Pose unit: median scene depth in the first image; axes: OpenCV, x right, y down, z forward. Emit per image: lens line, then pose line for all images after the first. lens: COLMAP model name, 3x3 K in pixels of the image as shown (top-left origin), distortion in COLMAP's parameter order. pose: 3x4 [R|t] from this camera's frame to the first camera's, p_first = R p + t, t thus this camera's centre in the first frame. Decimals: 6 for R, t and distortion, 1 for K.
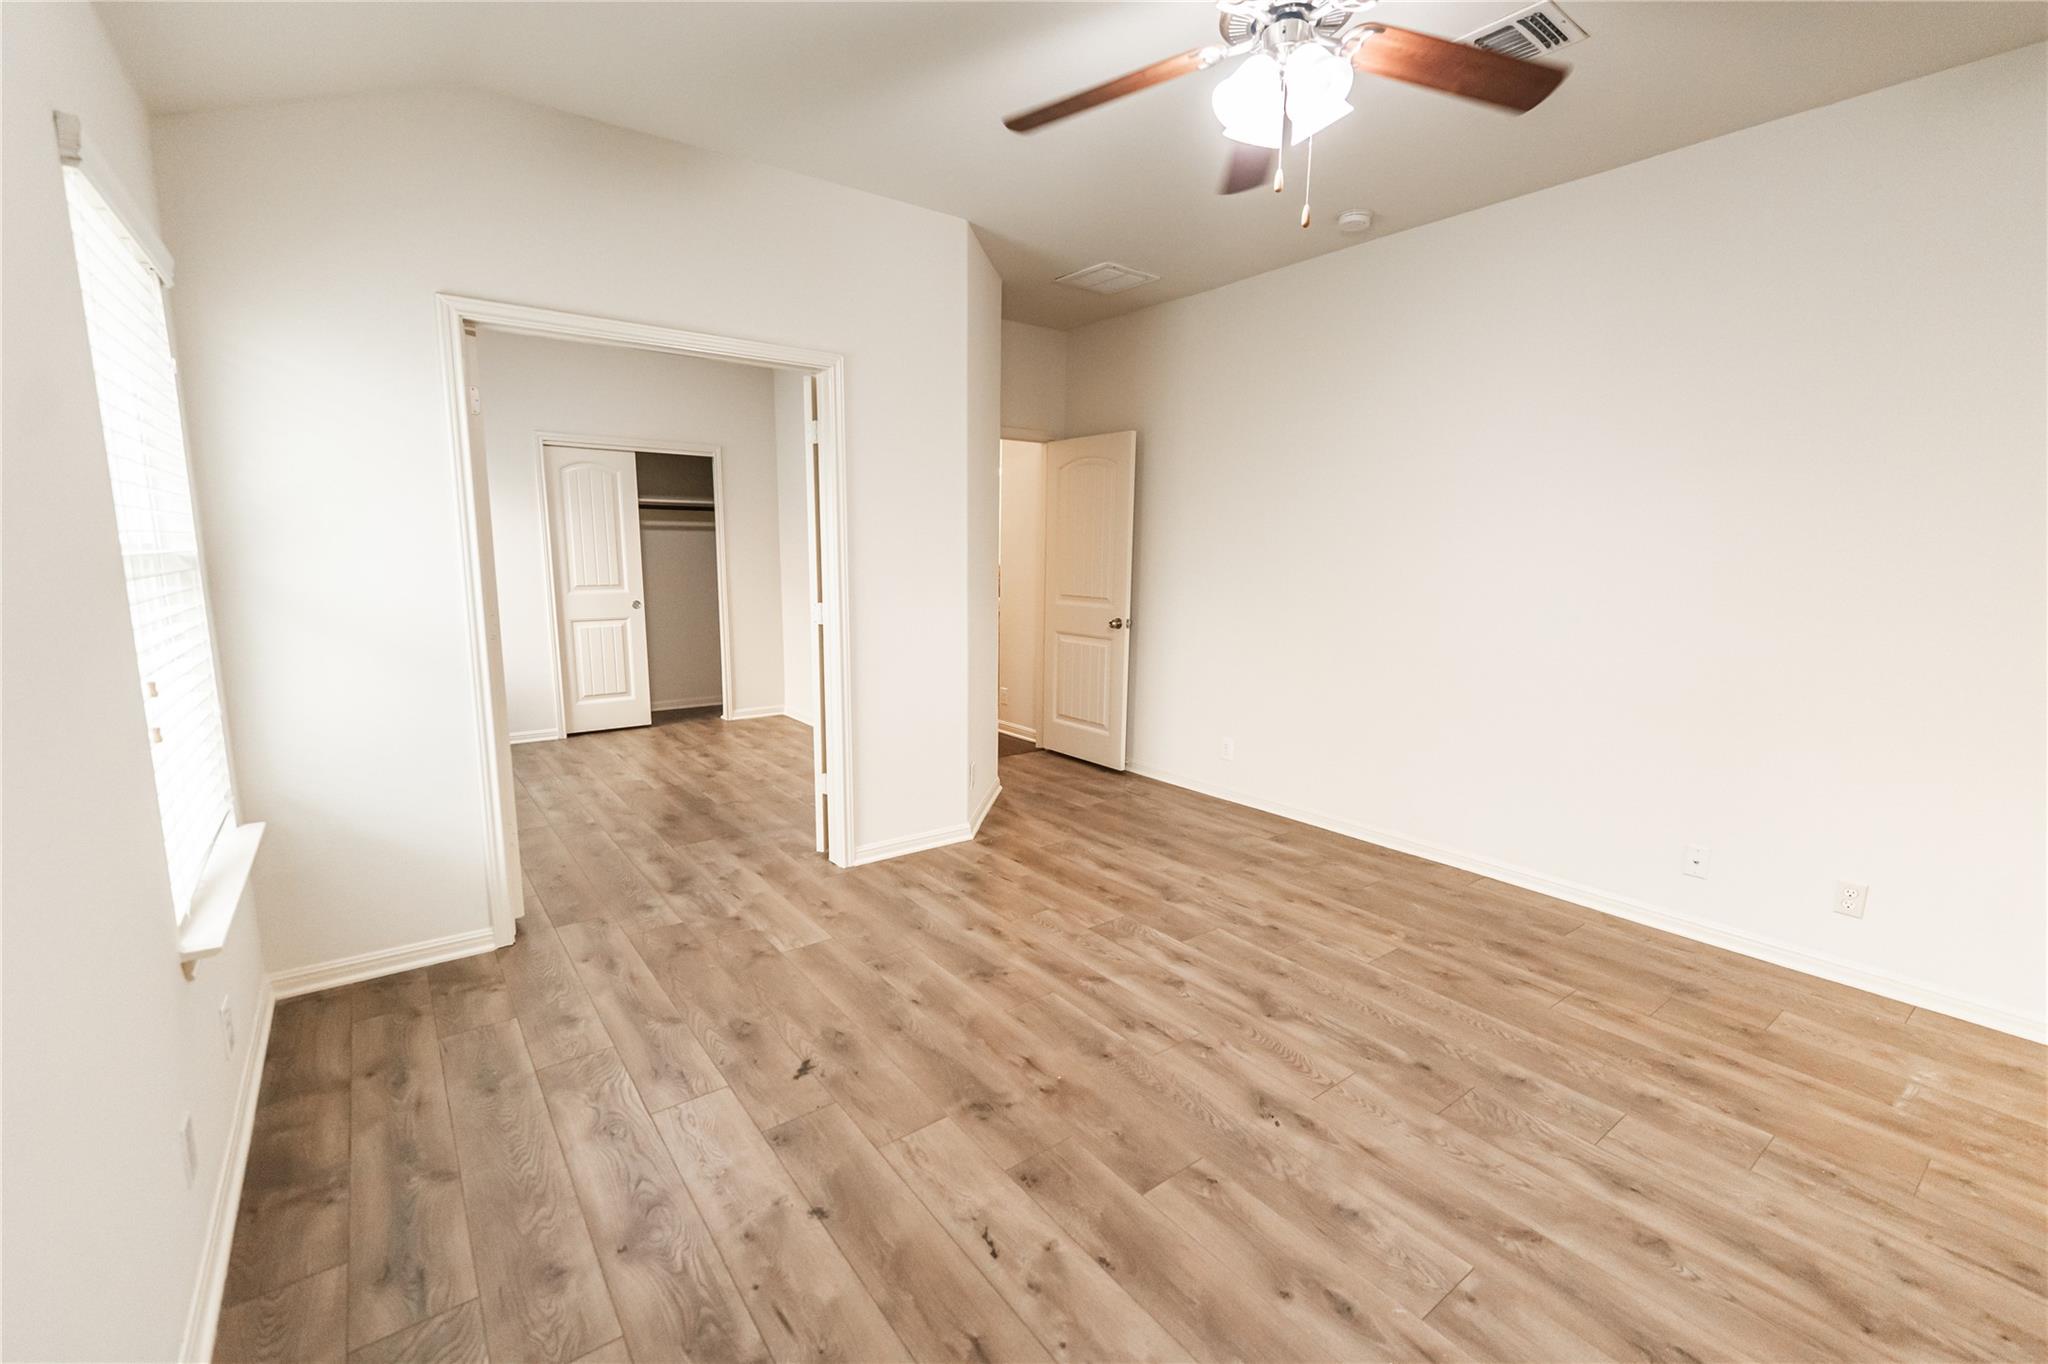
lens RADIAL K [[855.7, 0, 1028.5], [0, 855.7, 679.9], [0, 0, 1]] dist [0.002666, -0.000035]
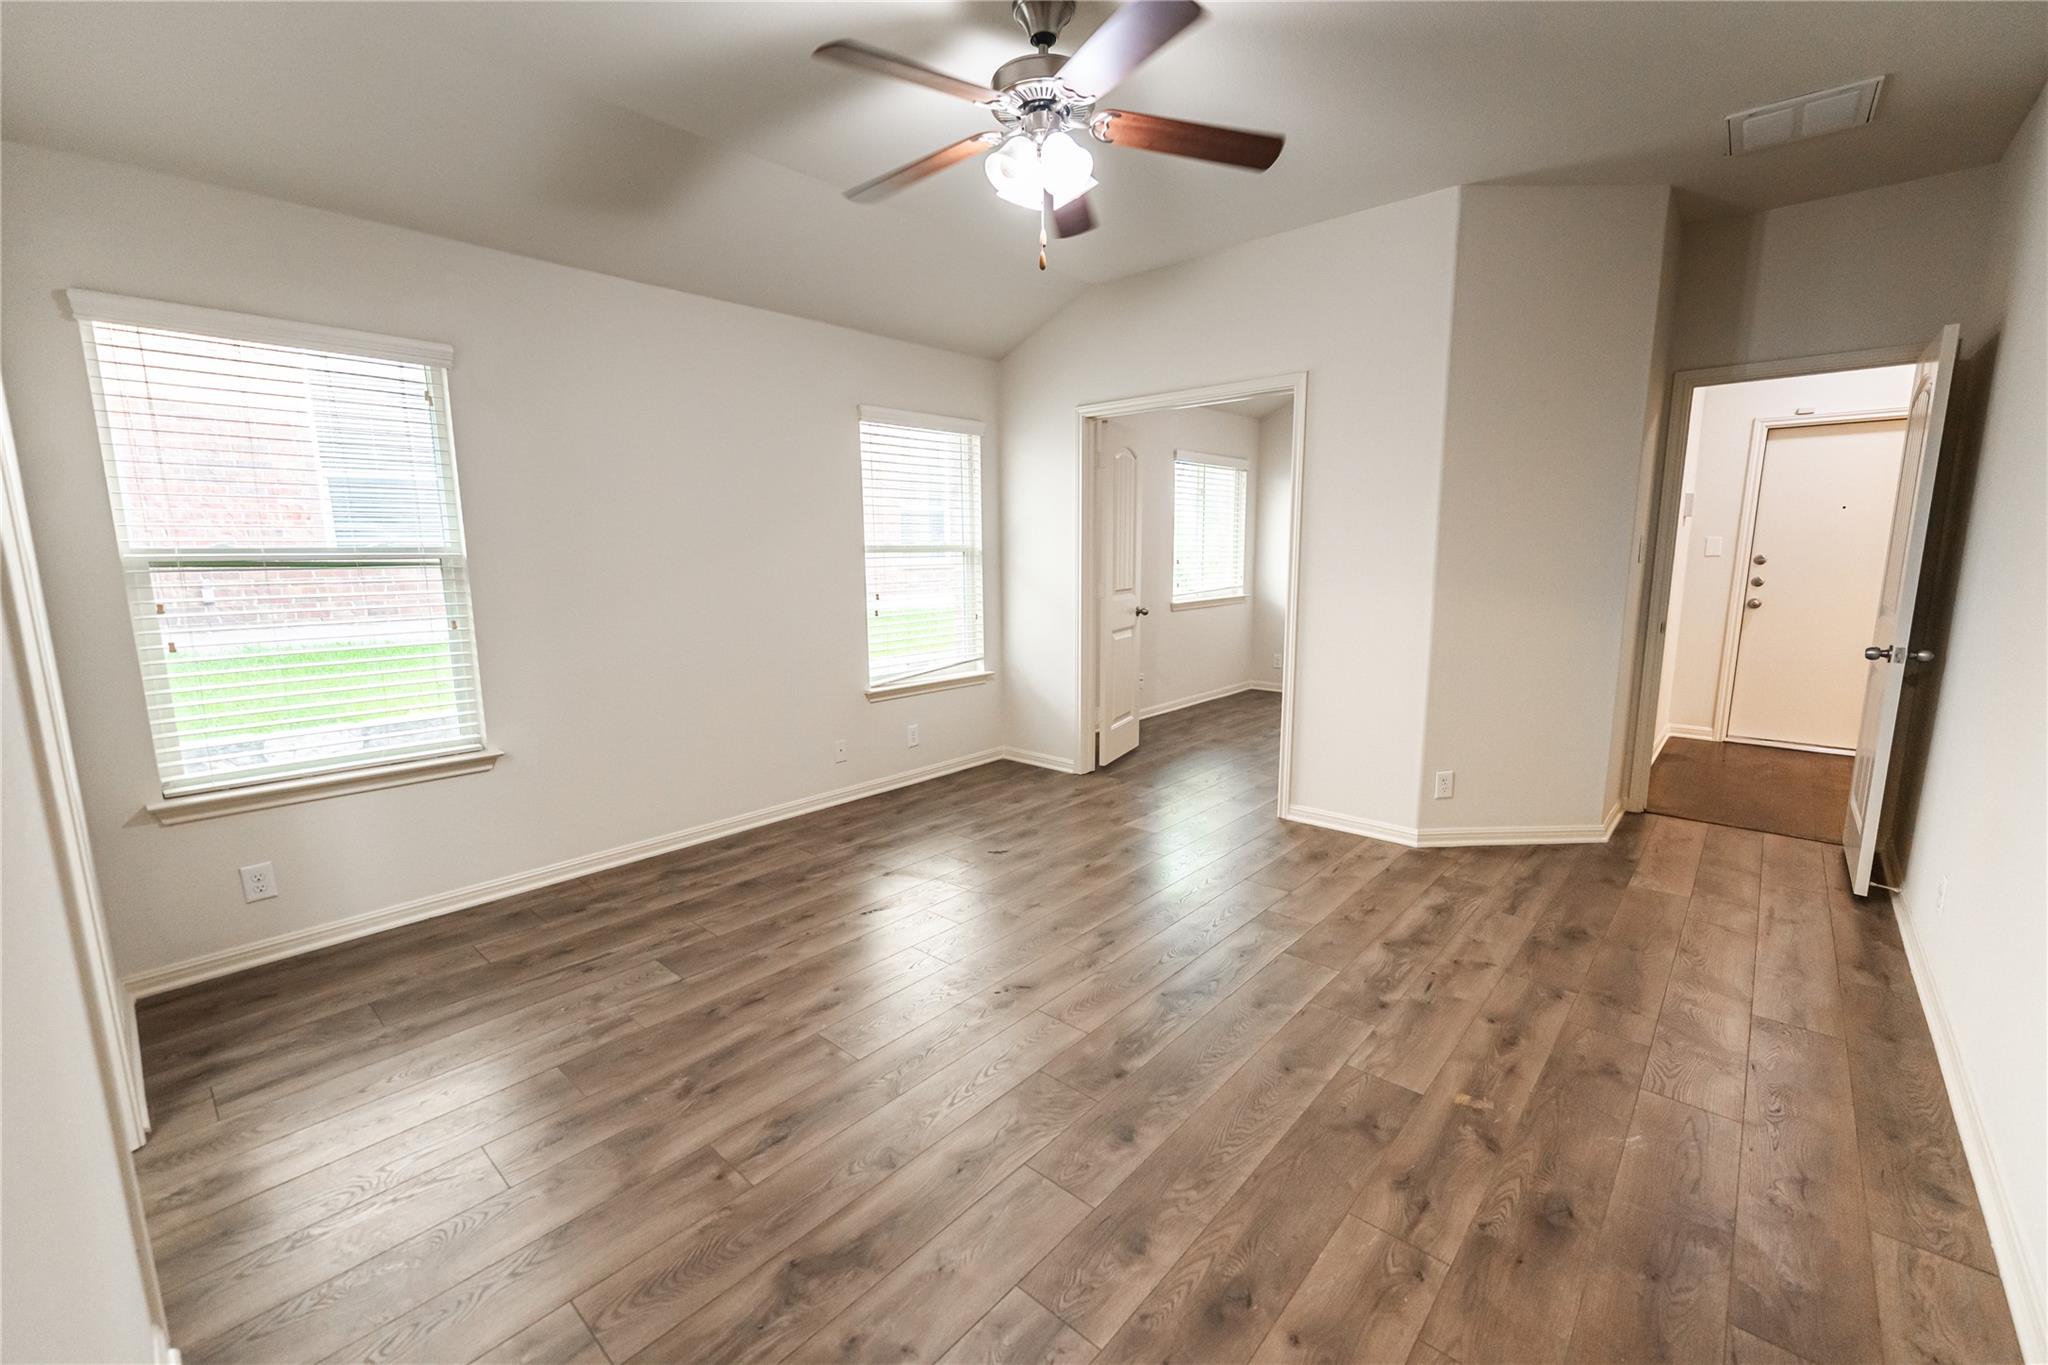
lens RADIAL K [[855.7, 0, 1031.9], [0, 855.7, 690.9], [0, 0, 1]] dist [0.002666, -0.000035]
pose [[0.194595, 0.146890, -0.969823, 1.080757], [-0.137150, 0.983085, 0.121380, -0.056705], [0.971248, 0.109391, 0.211449, 0.546617]]
